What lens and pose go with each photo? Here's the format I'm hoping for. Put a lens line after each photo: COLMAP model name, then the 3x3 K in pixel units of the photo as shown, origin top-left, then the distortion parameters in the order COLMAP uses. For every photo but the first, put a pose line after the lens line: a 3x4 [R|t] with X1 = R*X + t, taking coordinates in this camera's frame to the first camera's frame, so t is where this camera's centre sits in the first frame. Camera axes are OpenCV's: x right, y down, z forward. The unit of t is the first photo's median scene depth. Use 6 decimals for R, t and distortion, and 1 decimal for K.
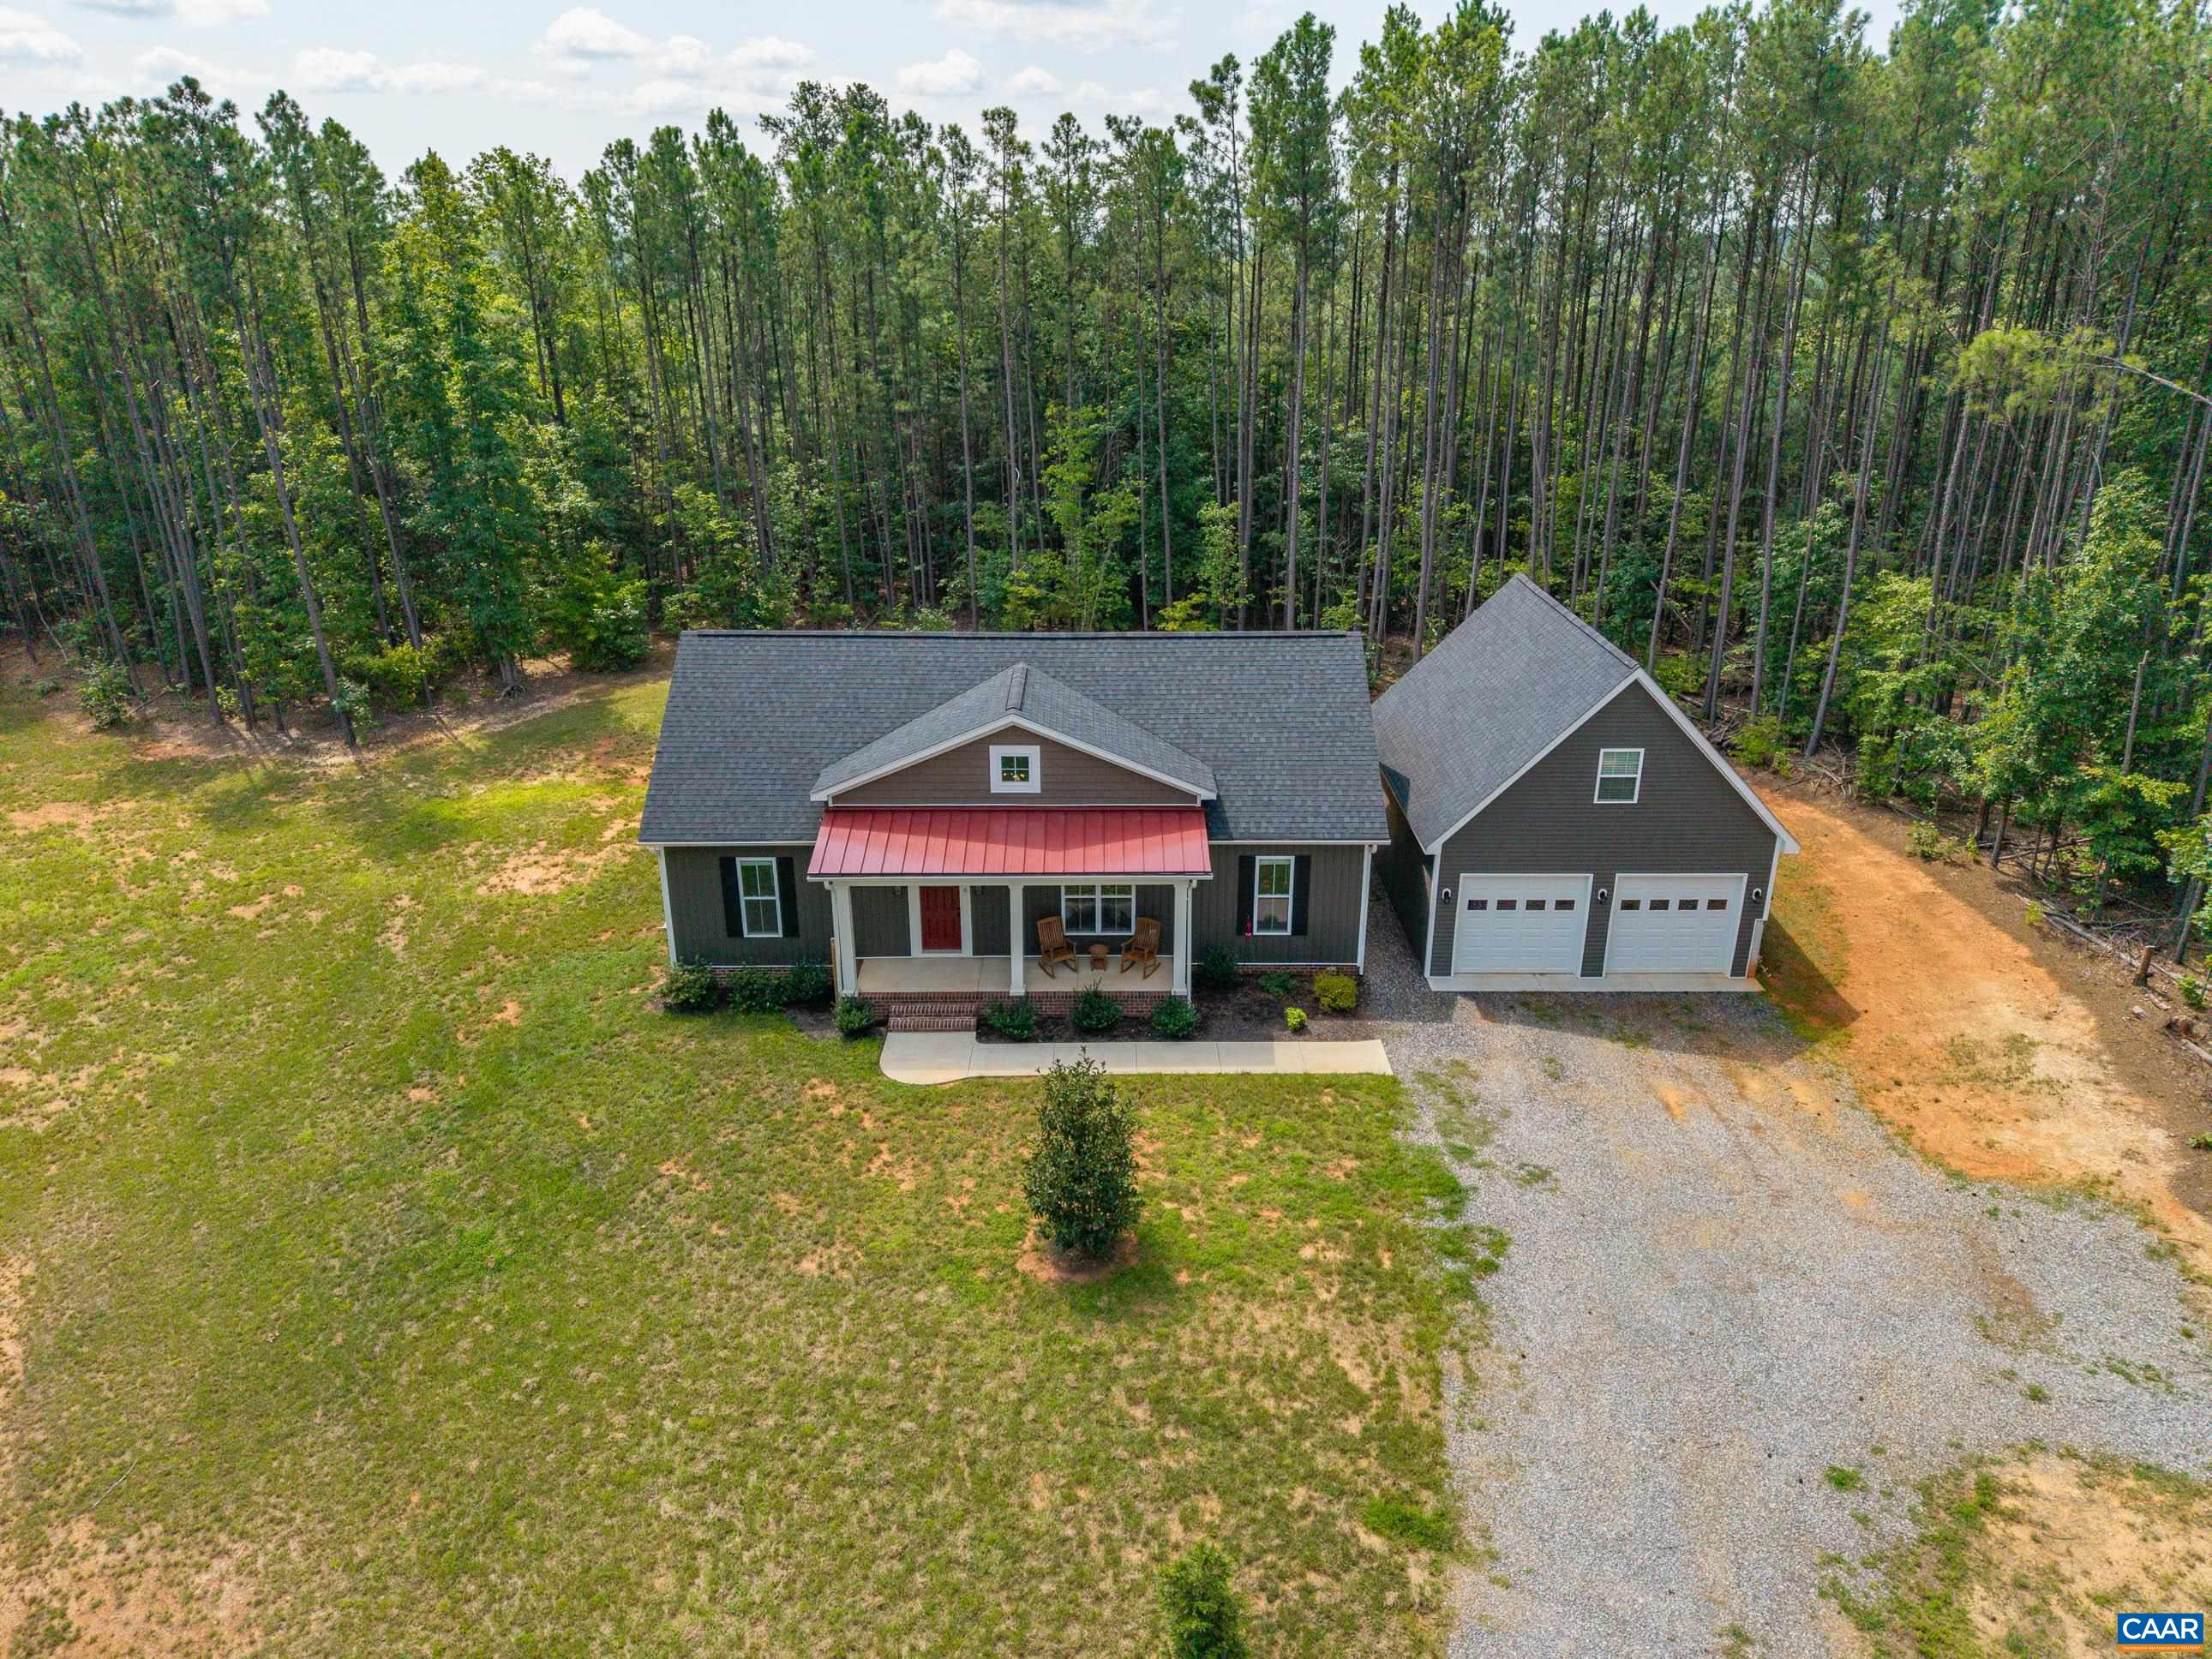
lens RADIAL K [[1513.6, 0, 1106.0], [0, 1513.6, 829.5], [0, 0, 1]] dist [0.022015, -0.017350]
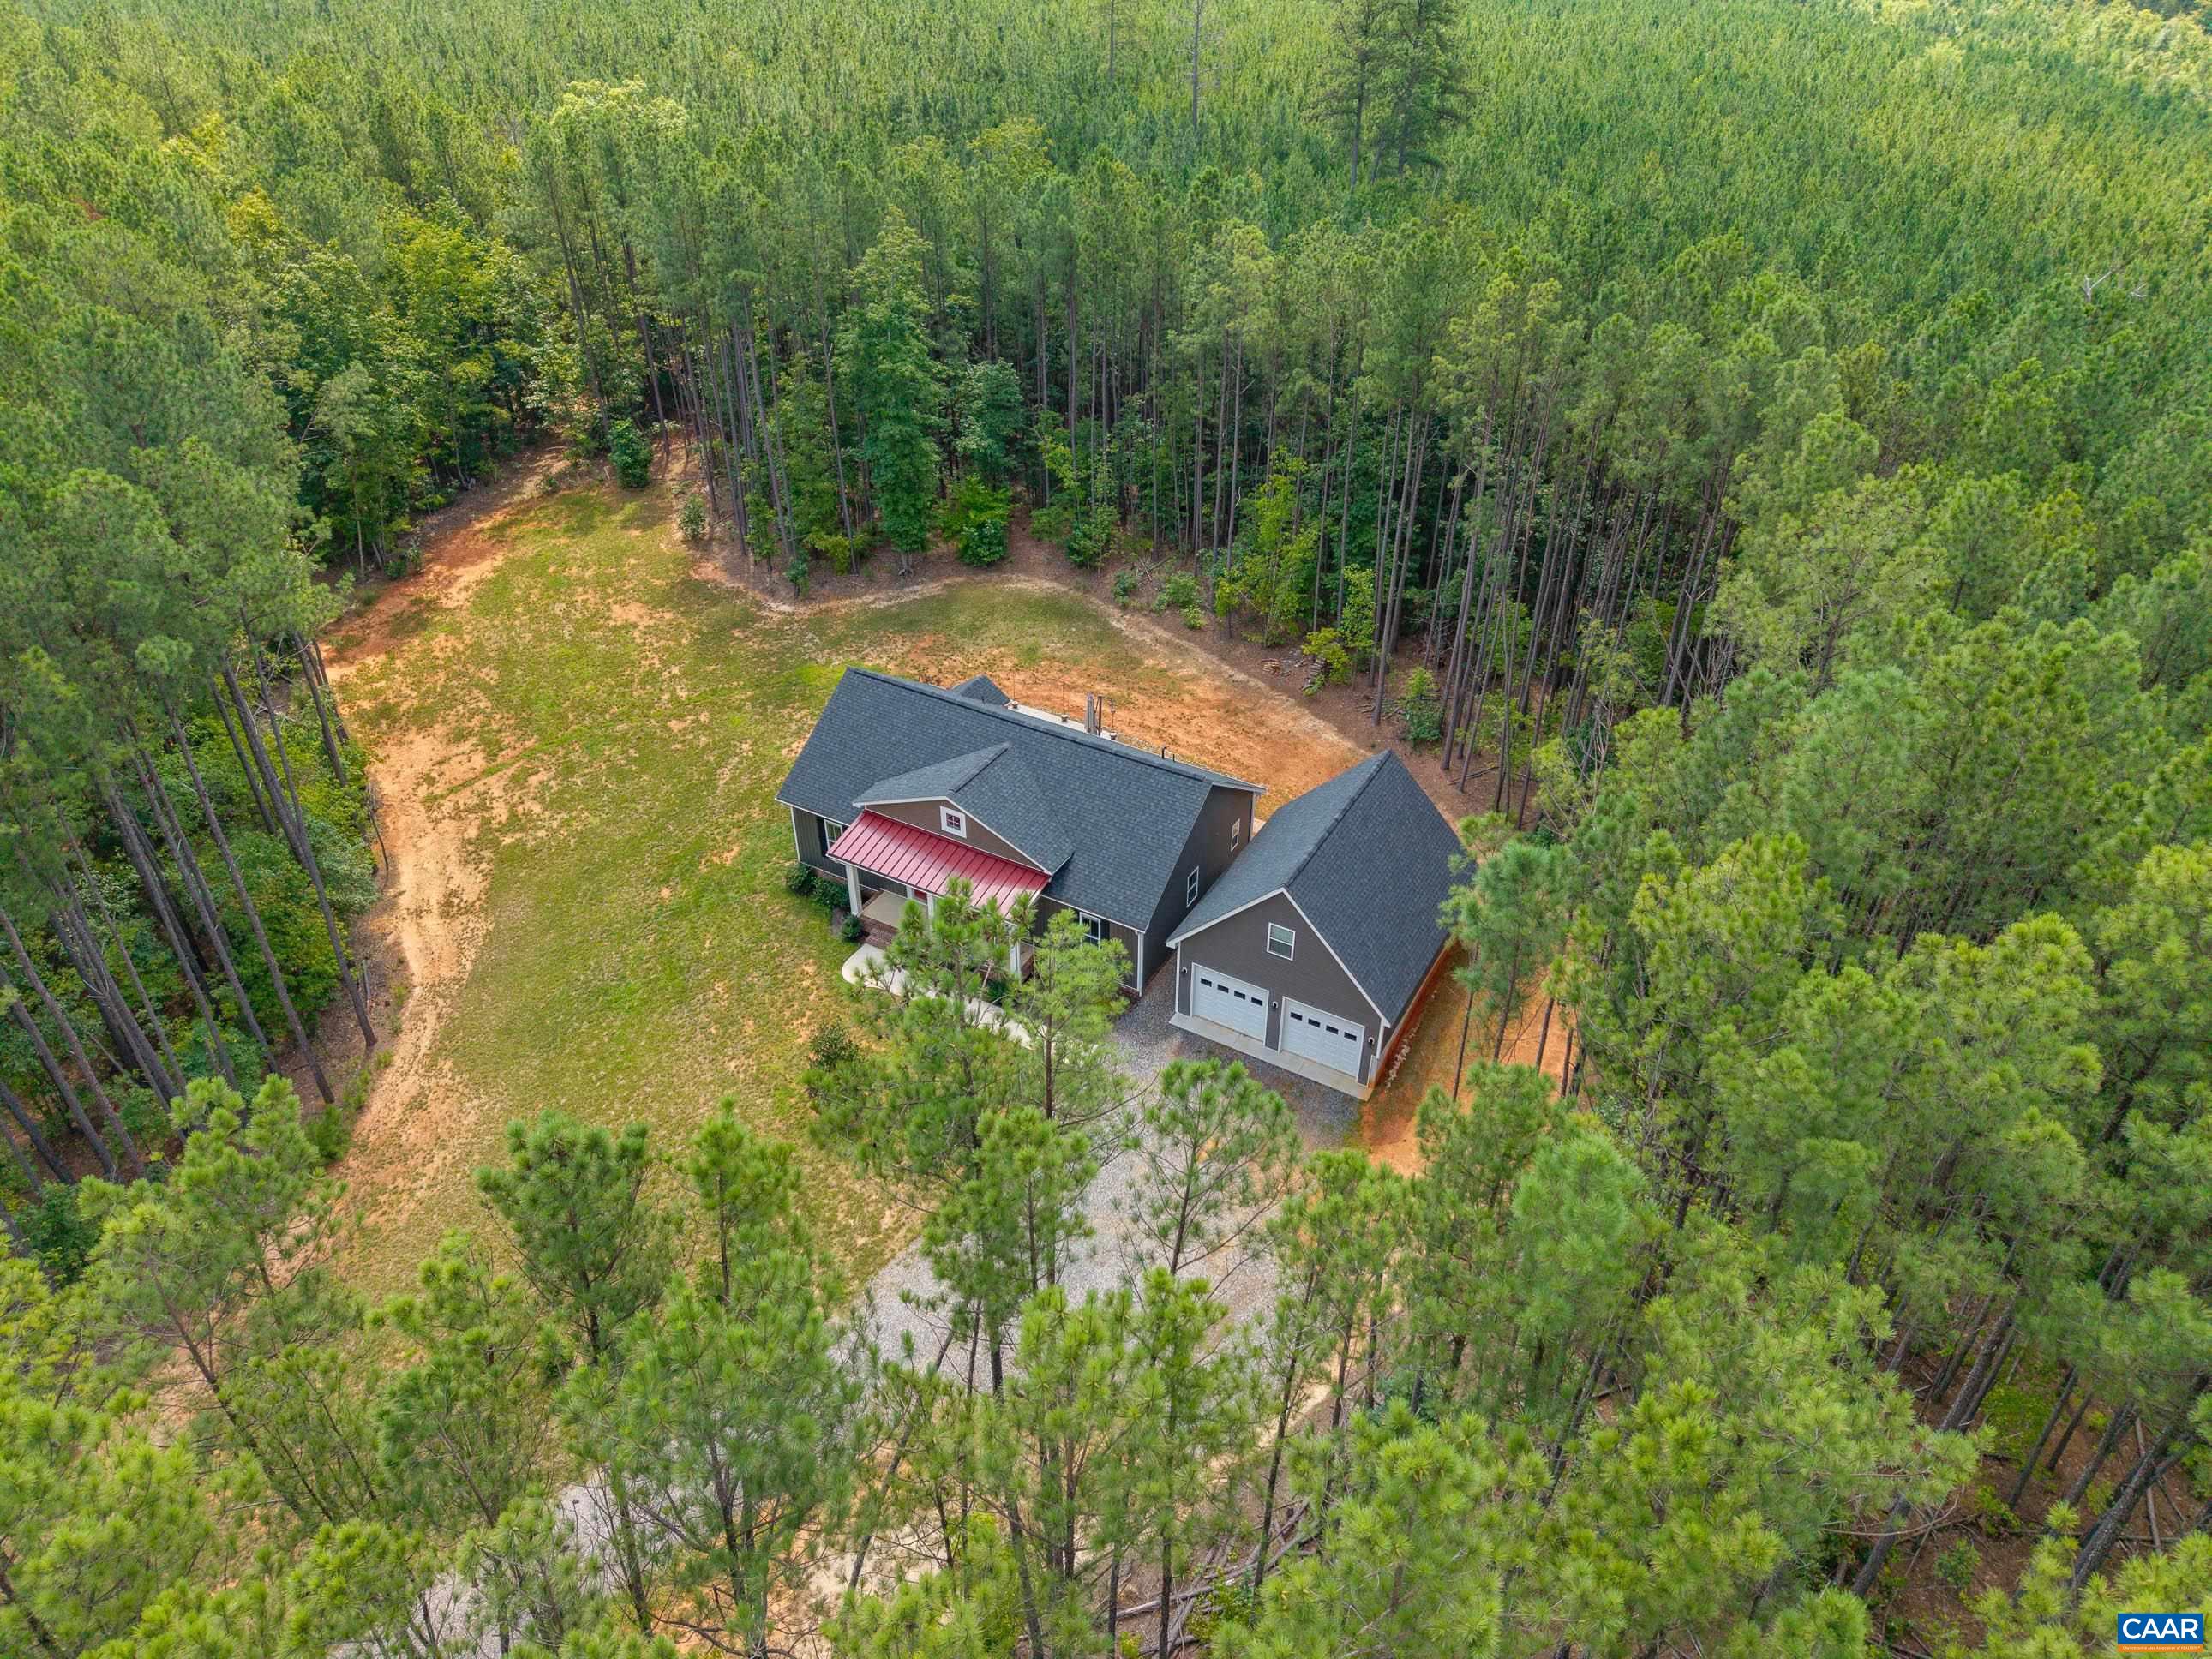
lens RADIAL K [[1513.6, 0, 1106.0], [0, 1513.6, 829.5], [0, 0, 1]] dist [0.022015, -0.017350]
pose [[0.866027, 0.294203, -0.404279, 0.762296], [-0.187232, 0.940553, 0.283381, -0.535518], [0.463618, -0.169722, 0.869628, -0.380227]]
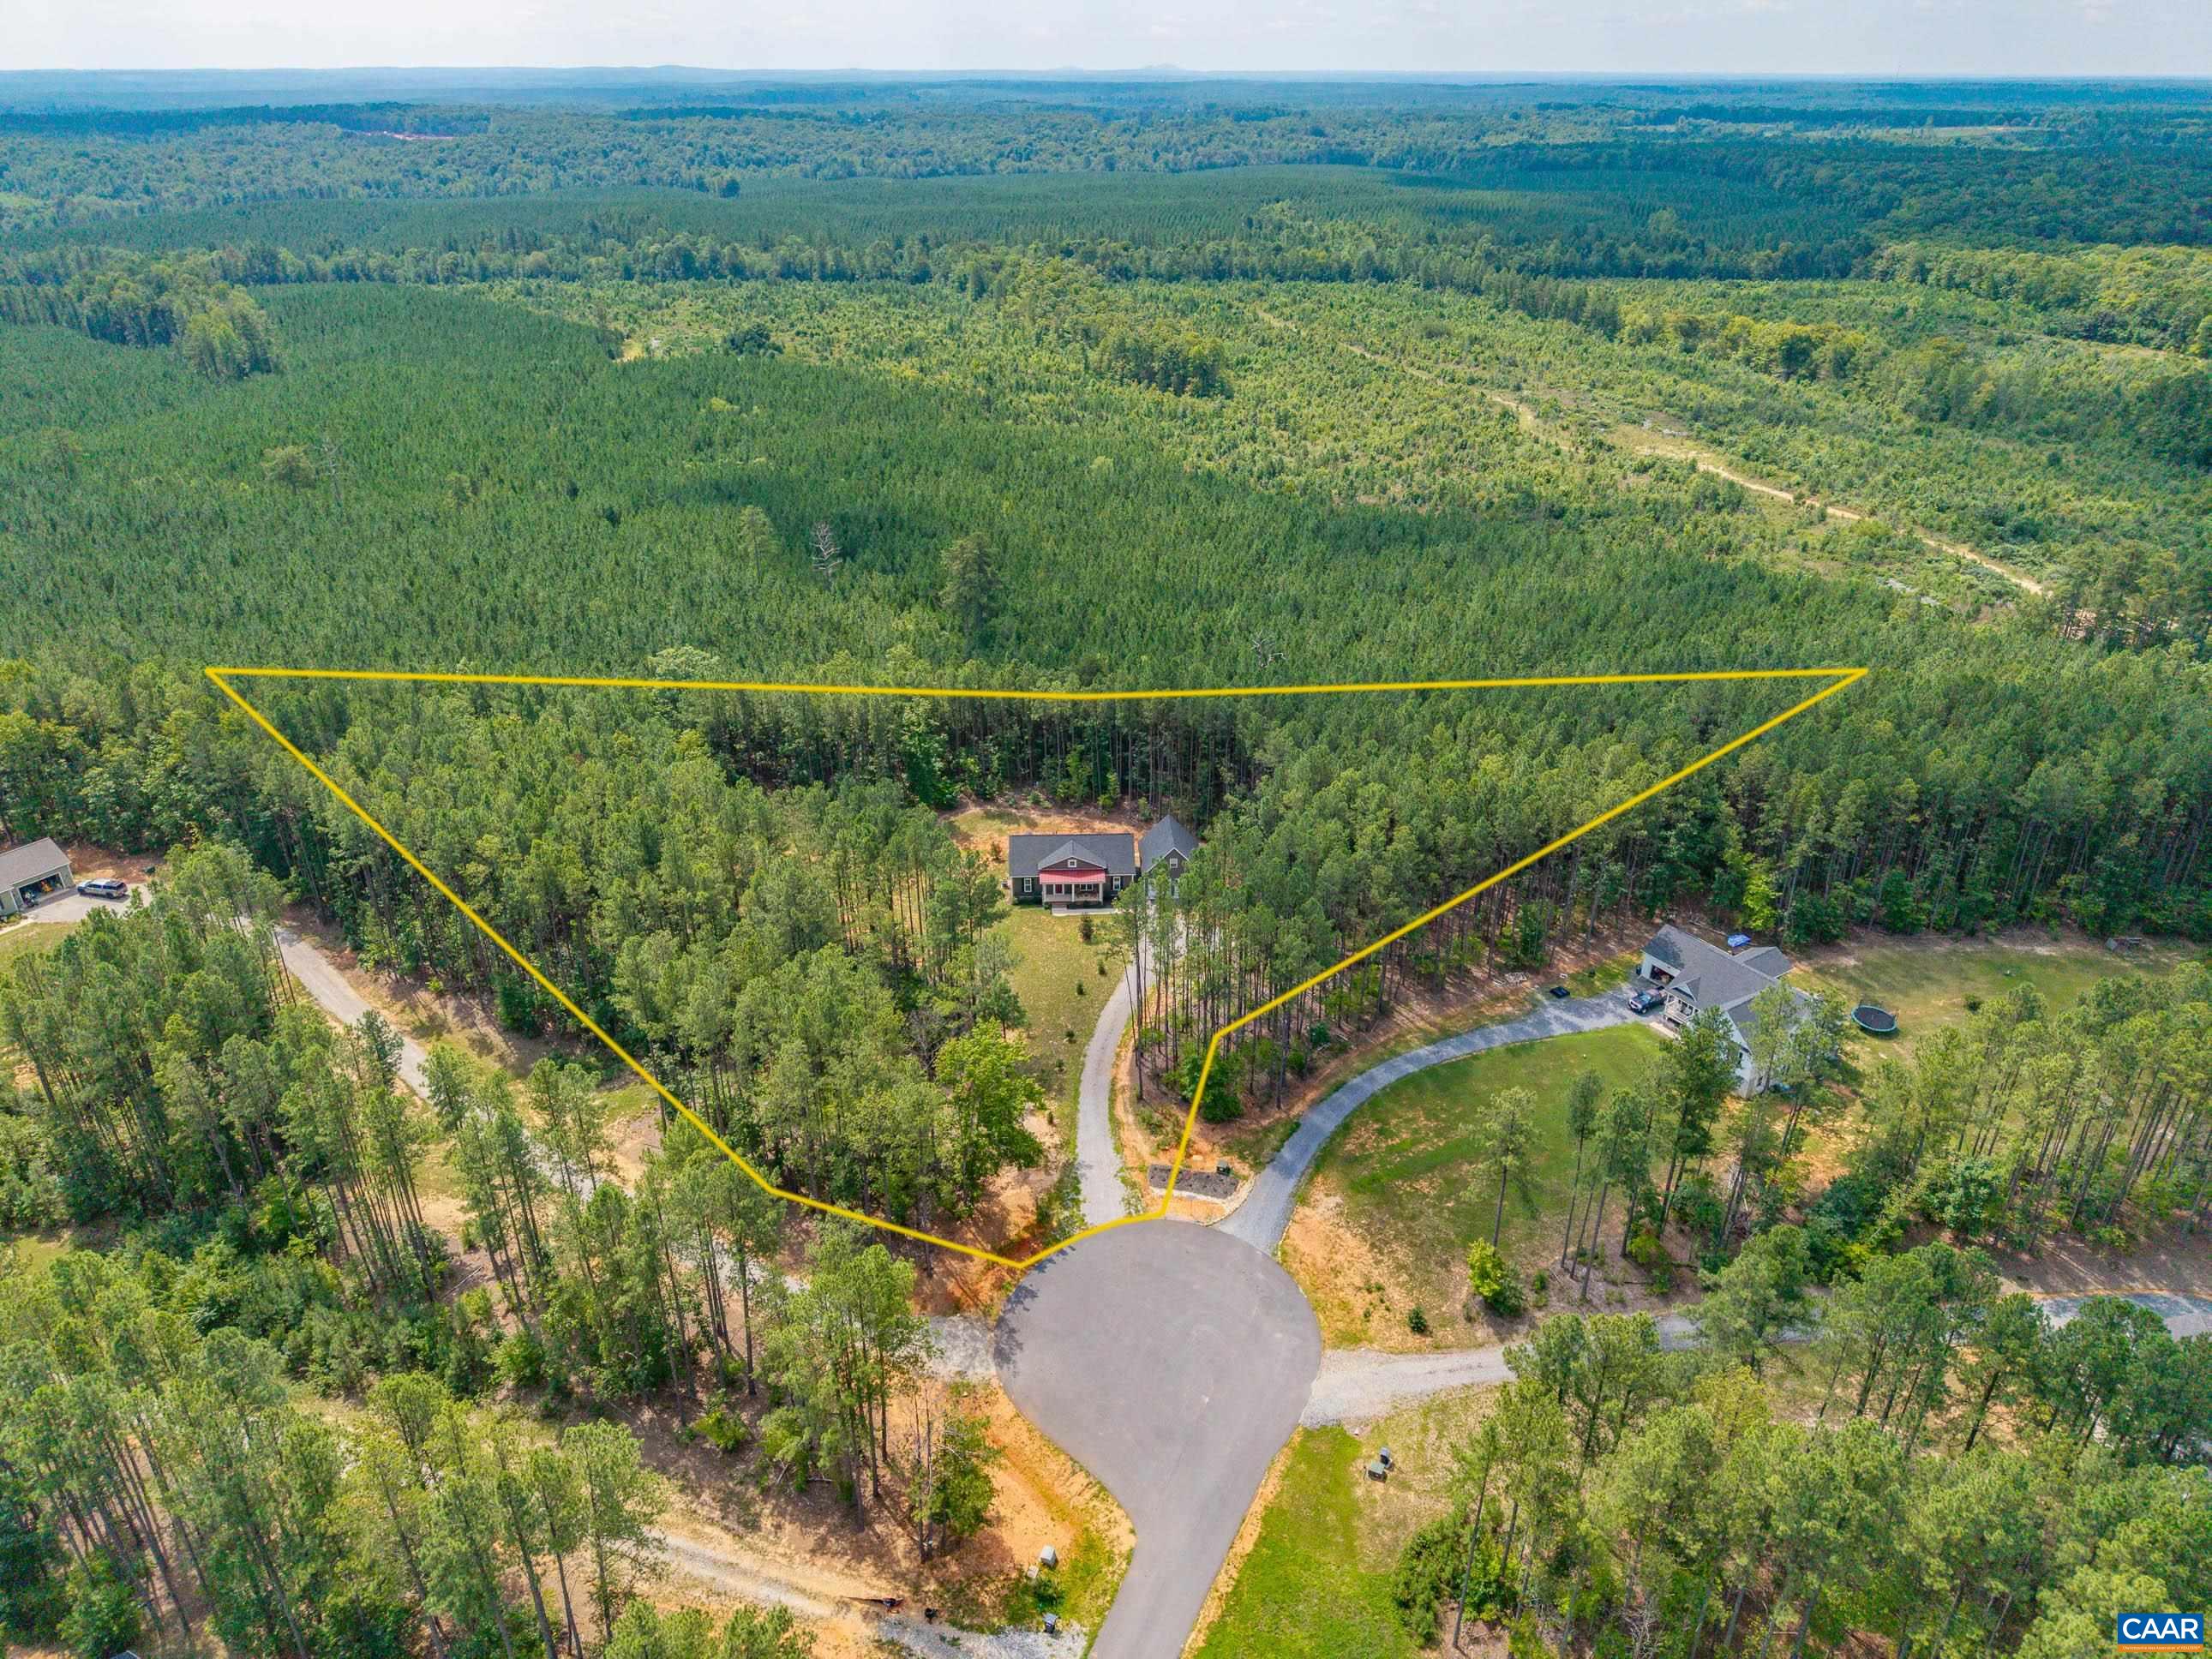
lens RADIAL K [[1513.6, 0, 1106.0], [0, 1513.6, 829.5], [0, 0, 1]] dist [0.022015, -0.017350]
pose [[0.999124, -0.017490, 0.038015, -0.151350], [0.013546, 0.994730, 0.101629, -0.773364], [-0.039592, -0.101025, 0.994096, -4.880678]]
